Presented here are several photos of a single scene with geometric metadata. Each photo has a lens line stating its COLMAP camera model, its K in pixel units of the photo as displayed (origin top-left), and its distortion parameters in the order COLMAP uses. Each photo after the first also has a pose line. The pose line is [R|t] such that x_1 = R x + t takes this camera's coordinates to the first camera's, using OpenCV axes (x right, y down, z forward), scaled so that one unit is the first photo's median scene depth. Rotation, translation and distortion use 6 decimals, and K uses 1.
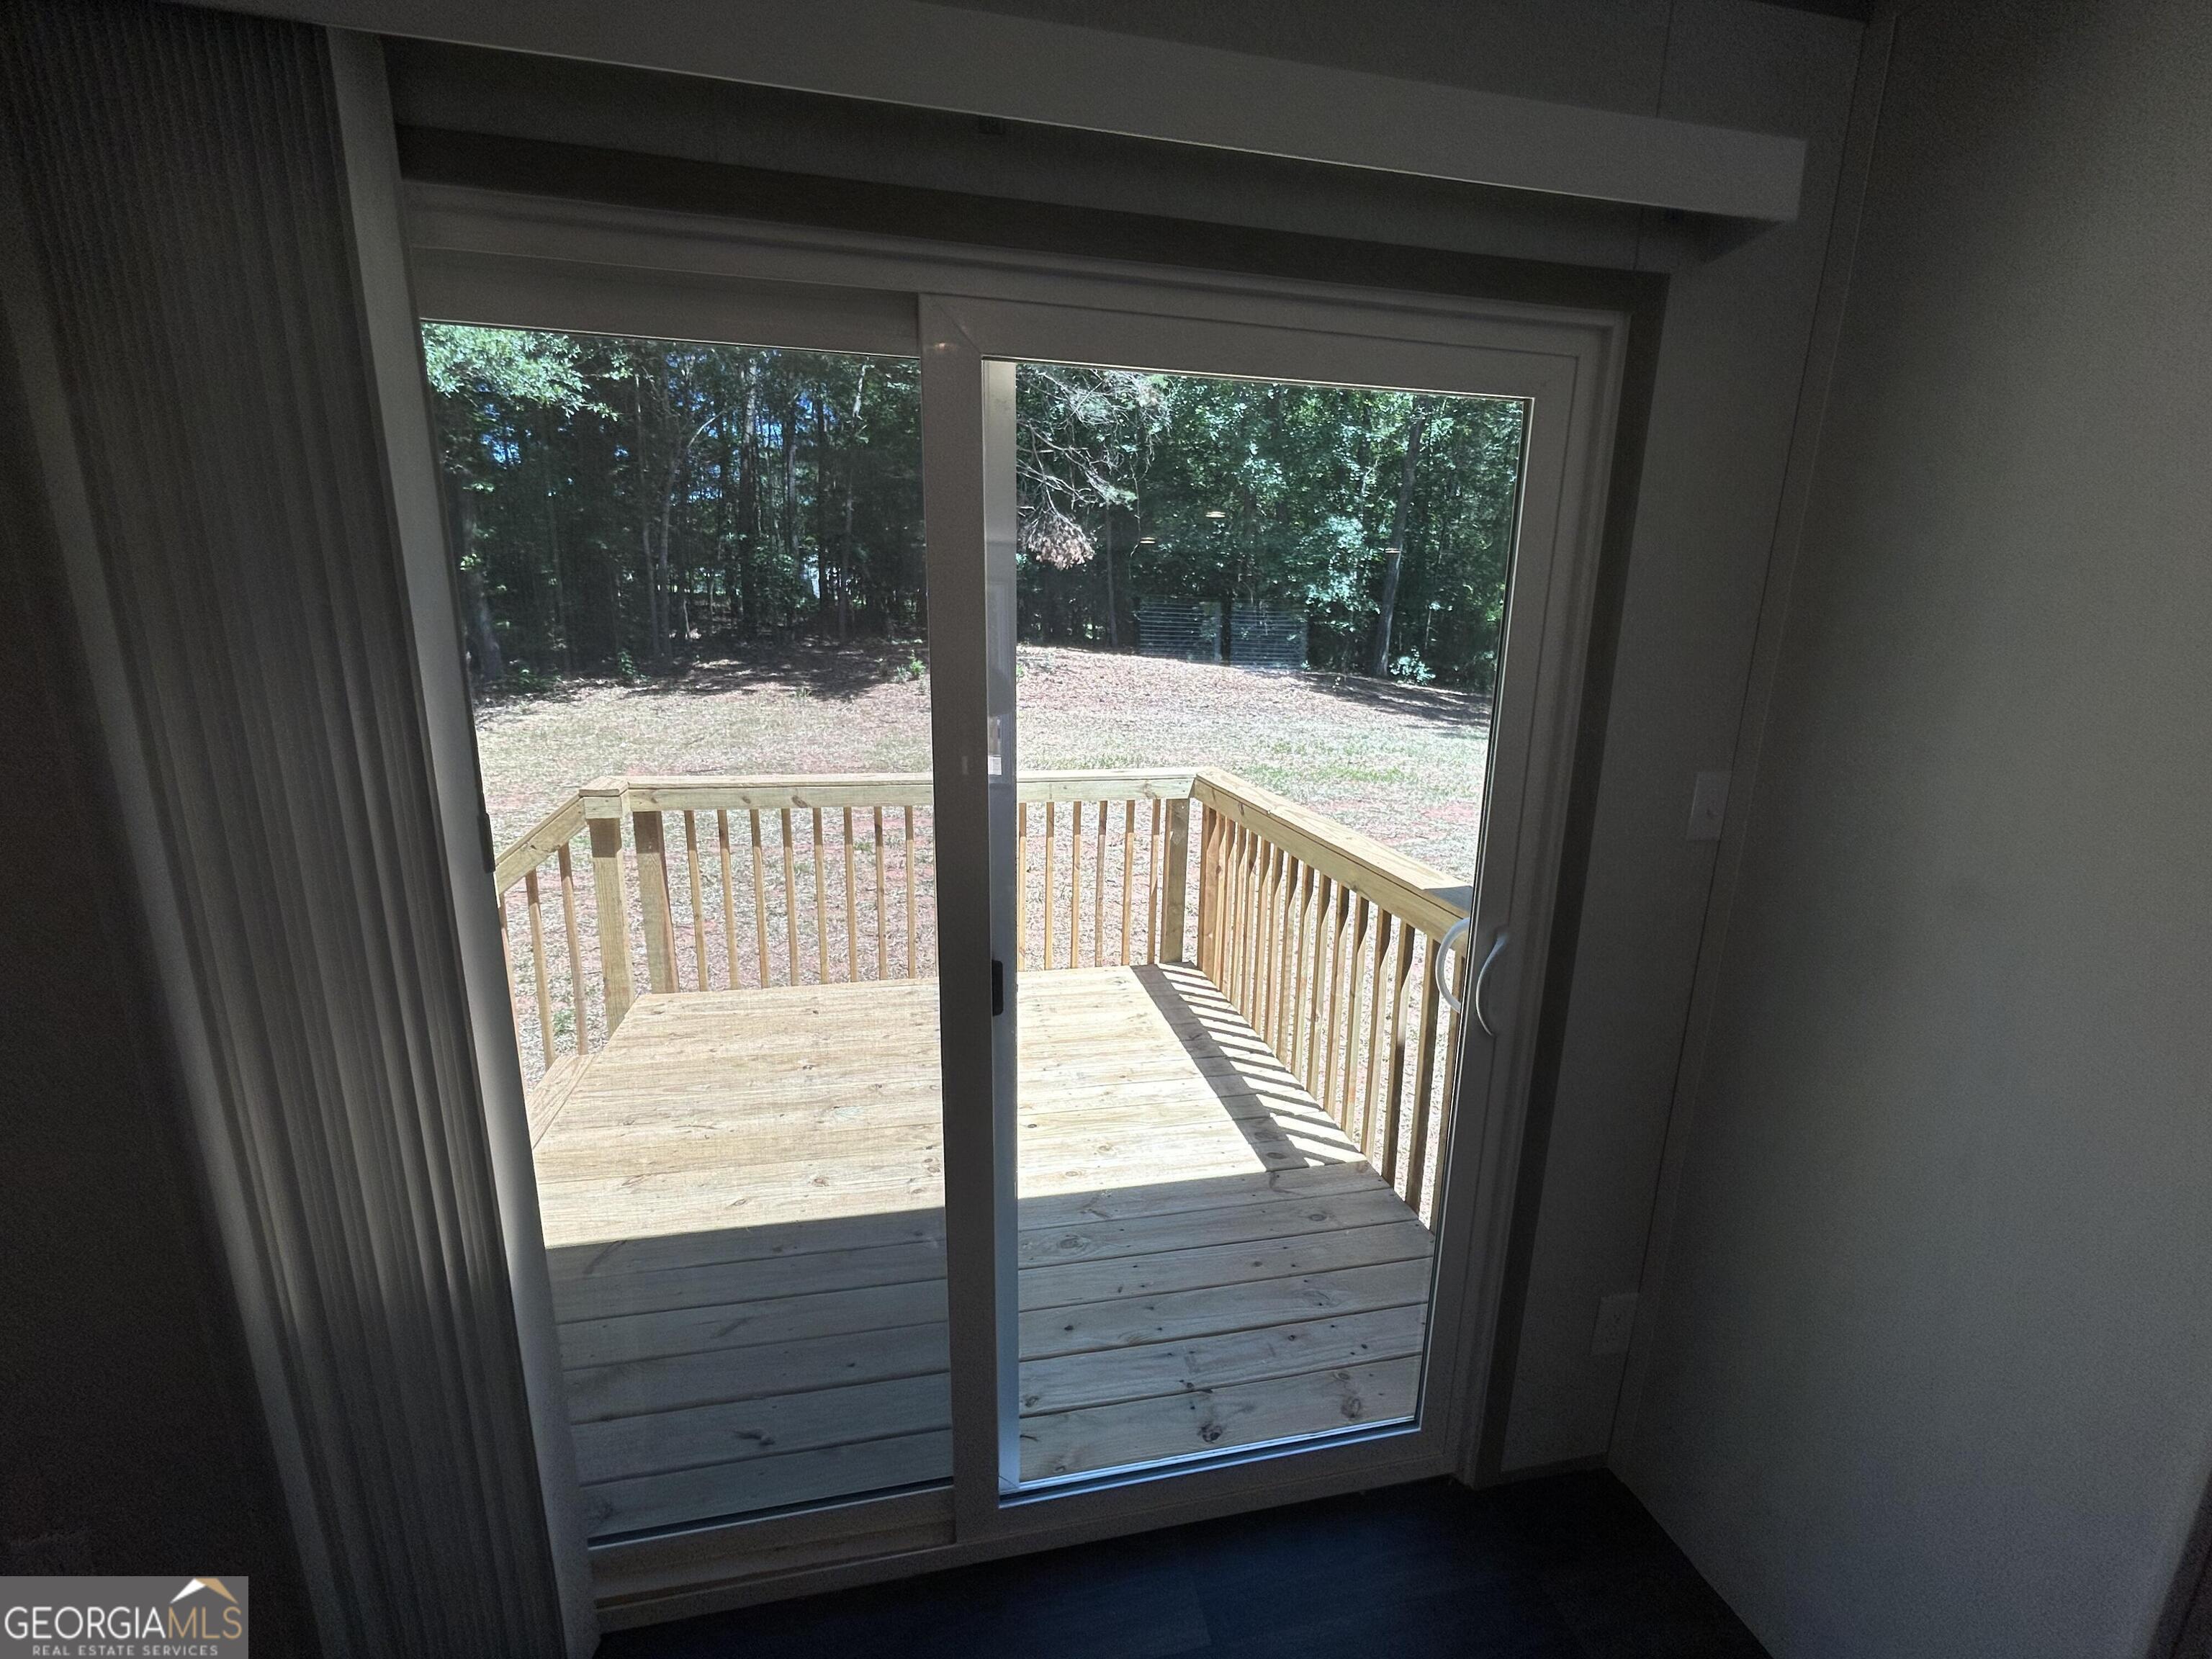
lens RADIAL K [[894.8, 0, 1112.2], [0, 894.8, 839.3], [0, 0, 1]] dist [-0.000084, -0.000074]
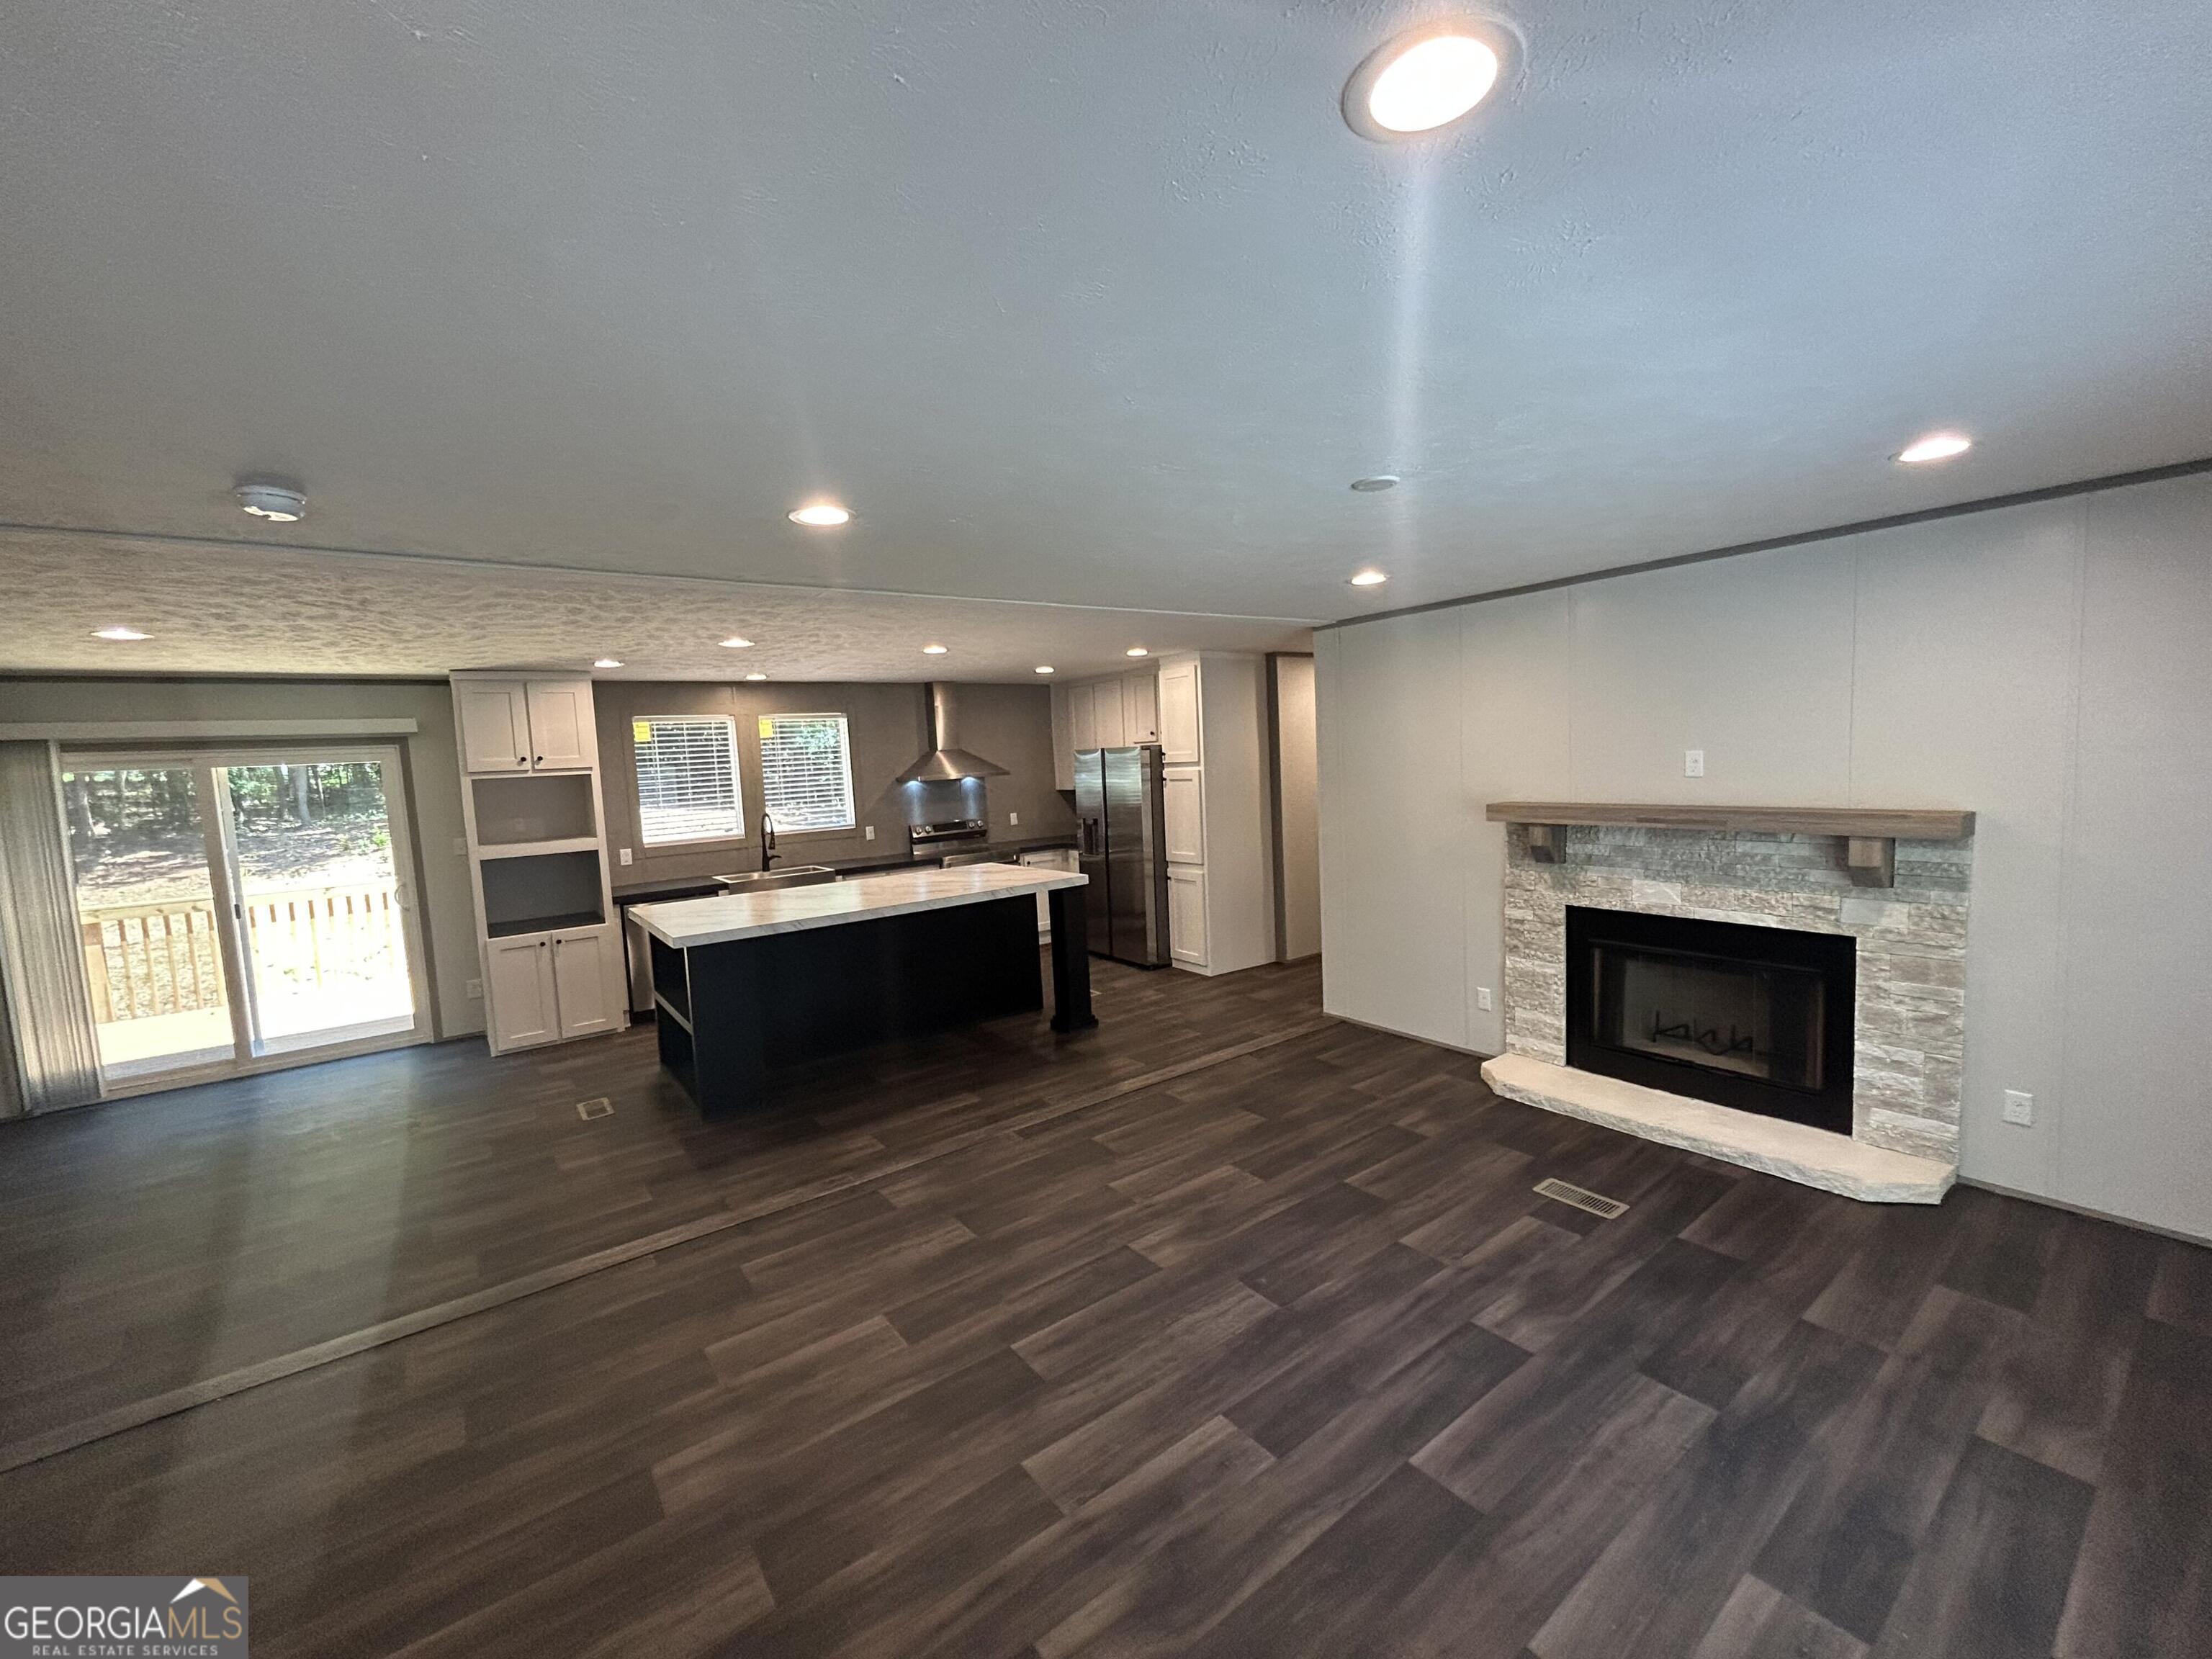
lens RADIAL K [[882.5, 0, 1106.0], [0, 882.5, 829.5], [0, 0, 1]] dist [0.000865, 0.000248]
pose [[0.906086, -0.100136, 0.411072, 0.221546], [0.163263, 0.979090, -0.121361, 0.113179], [-0.390324, 0.177077, 0.903488, -0.510264]]
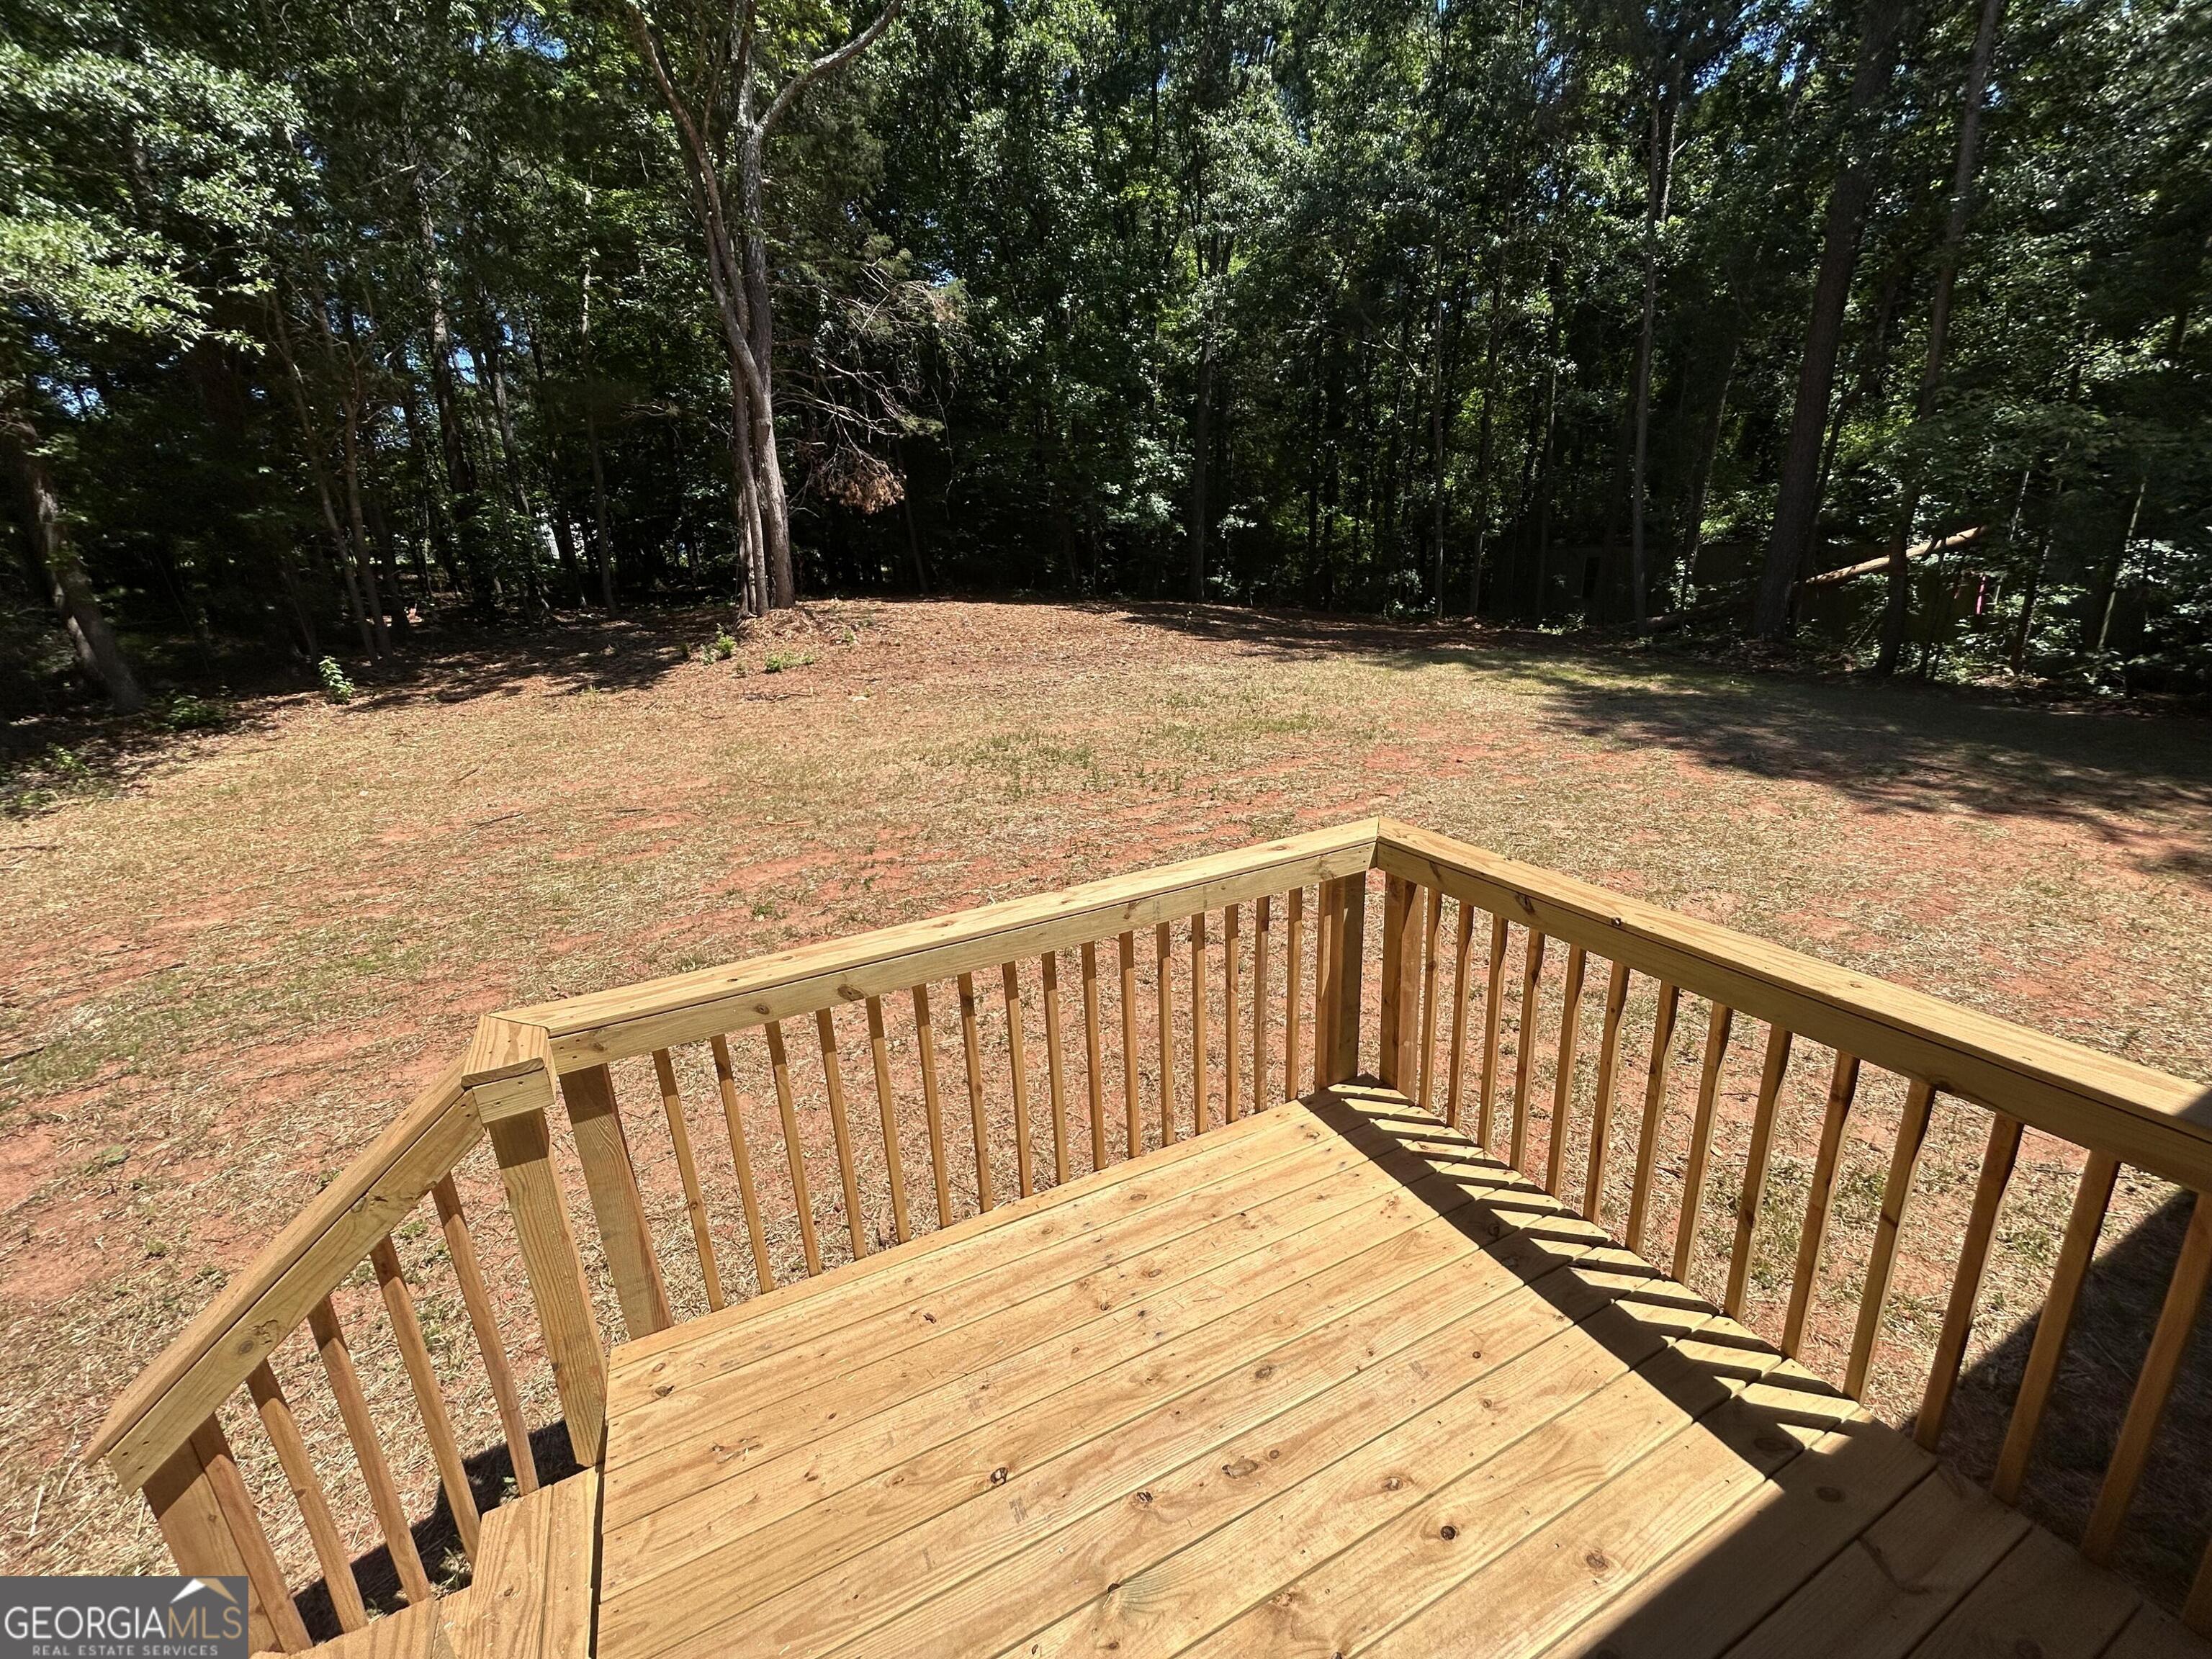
lens RADIAL K [[882.5, 0, 1106.0], [0, 882.5, 829.5], [0, 0, 1]] dist [0.000865, 0.000248]
pose [[0.968100, -0.139481, 0.208154, -0.089490], [0.124408, 0.988678, 0.083891, -0.055617], [-0.217499, -0.055319, 0.974492, 0.118527]]
